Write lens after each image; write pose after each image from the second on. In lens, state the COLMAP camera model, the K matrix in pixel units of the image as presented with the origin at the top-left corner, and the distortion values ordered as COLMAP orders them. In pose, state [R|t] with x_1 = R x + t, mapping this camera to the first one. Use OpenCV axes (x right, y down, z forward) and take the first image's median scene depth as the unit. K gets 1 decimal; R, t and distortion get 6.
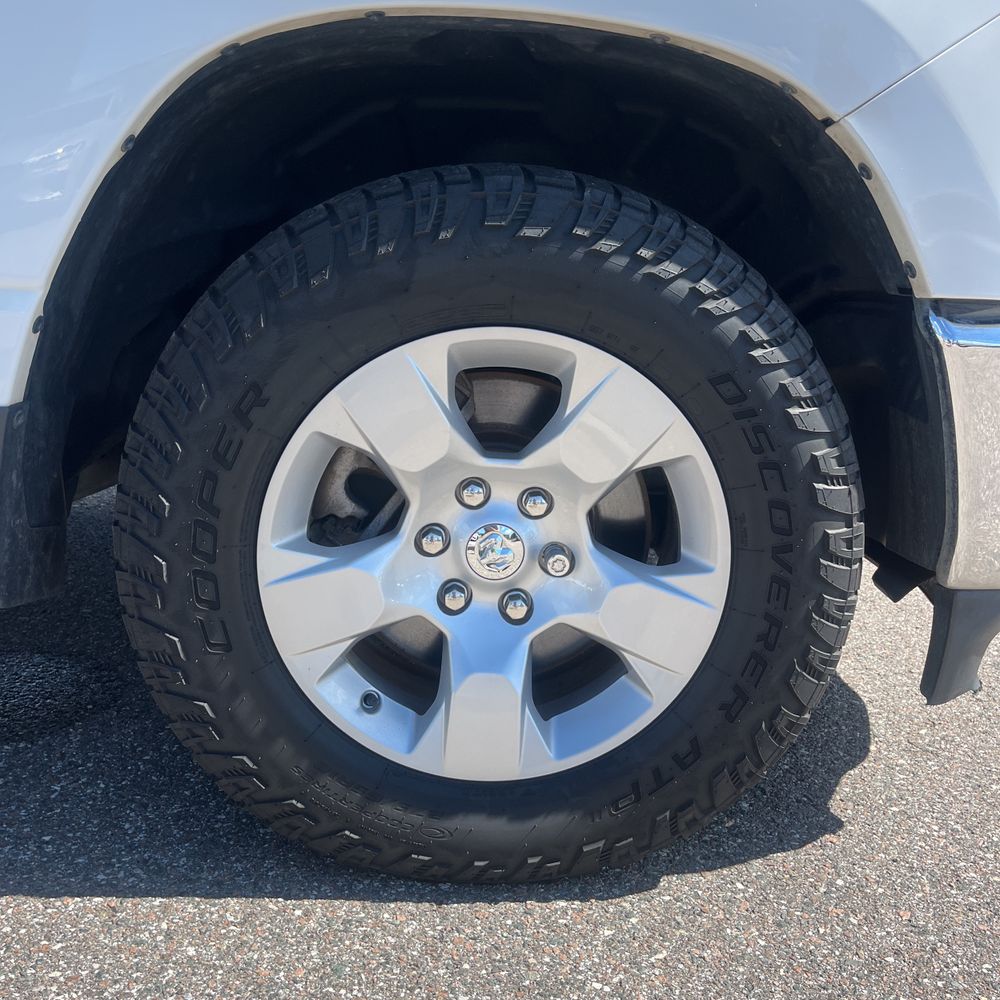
lens RADIAL K [[1005.8, 0, 523.5], [0, 1005.8, 496.2], [0, 0, 1]] dist [0.069253, -0.071035]
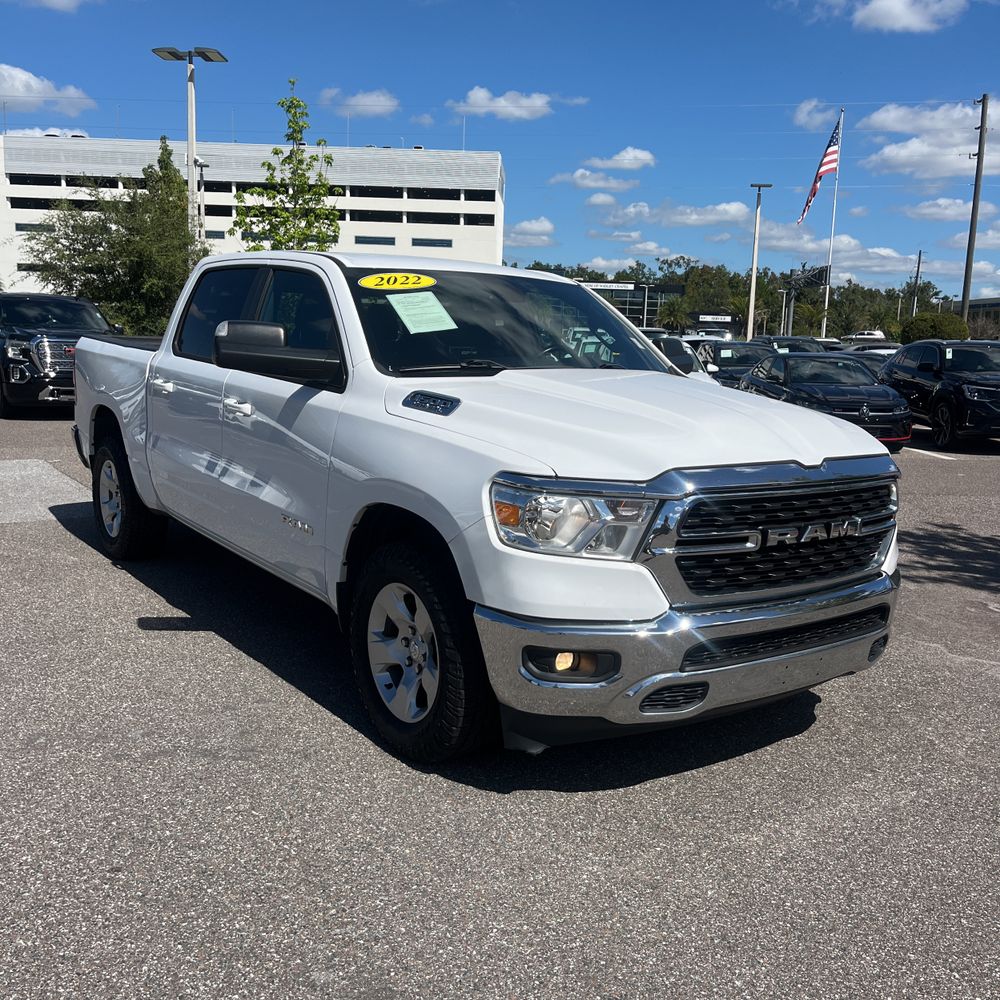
lens RADIAL K [[1012.2, 0, 505.9], [0, 1012.2, 497.2], [0, 0, 1]] dist [0.035308, -0.019550]
pose [[0.542370, 0.102851, -0.833820, 2.912995], [-0.212407, 0.977022, -0.017648, -0.448280], [0.812846, 0.186681, 0.551754, -0.680696]]
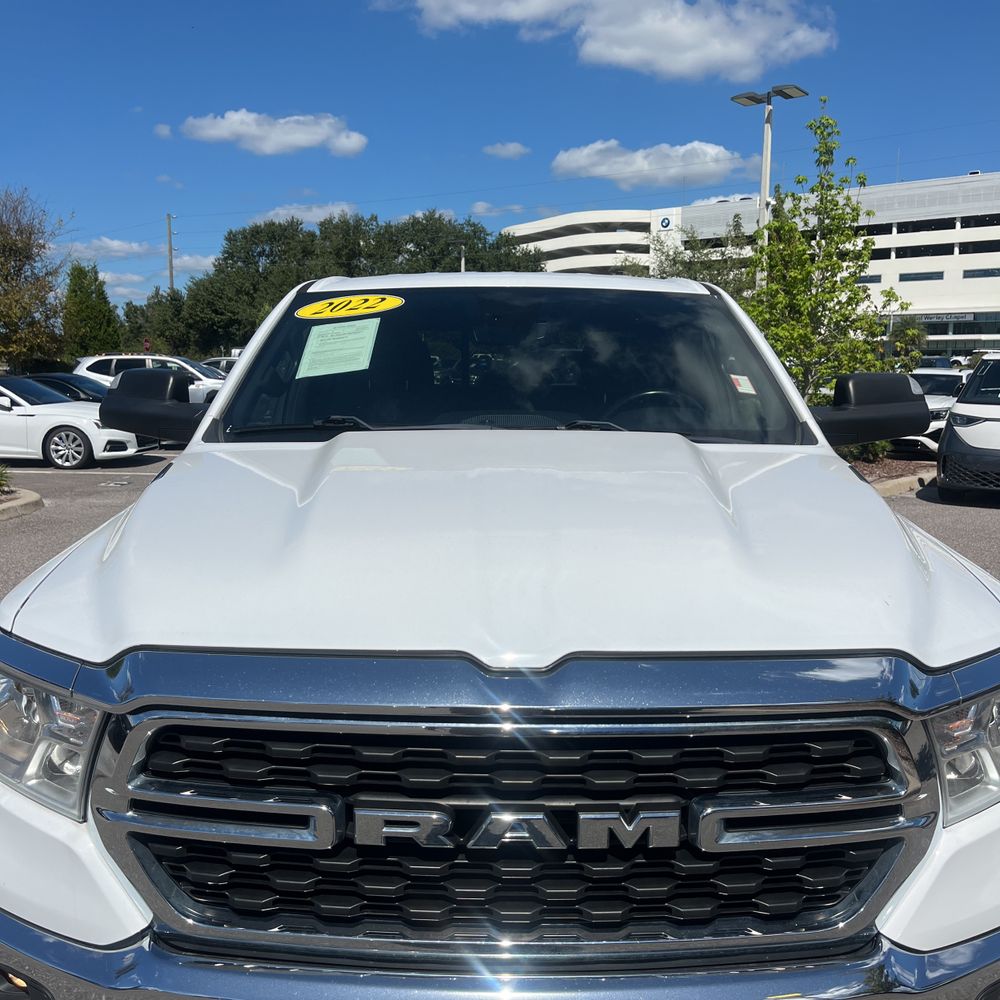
lens RADIAL K [[1005.8, 0, 523.5], [0, 1005.8, 496.2], [0, 0, 1]] dist [0.069253, -0.071035]
pose [[-0.053599, 0.076612, -0.995619, 2.111667], [-0.252742, 0.963546, 0.087751, -1.128554], [0.966048, 0.256339, -0.032282, 1.766480]]
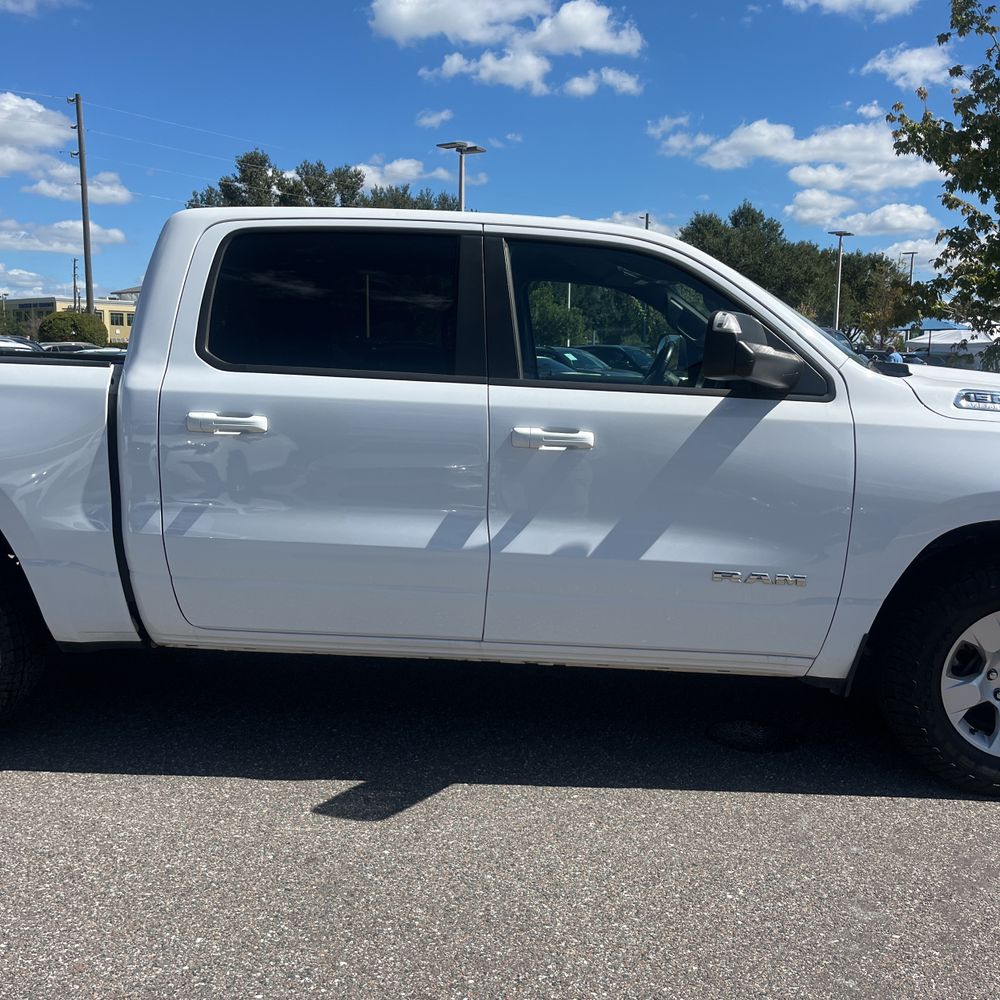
lens RADIAL K [[1012.2, 0, 505.9], [0, 1012.2, 497.2], [0, 0, 1]] dist [0.035308, -0.019550]
pose [[0.992546, -0.021260, -0.119999, -1.162322], [0.007689, 0.993629, -0.112438, -0.151524], [0.121625, 0.110677, 0.986386, -2.216957]]
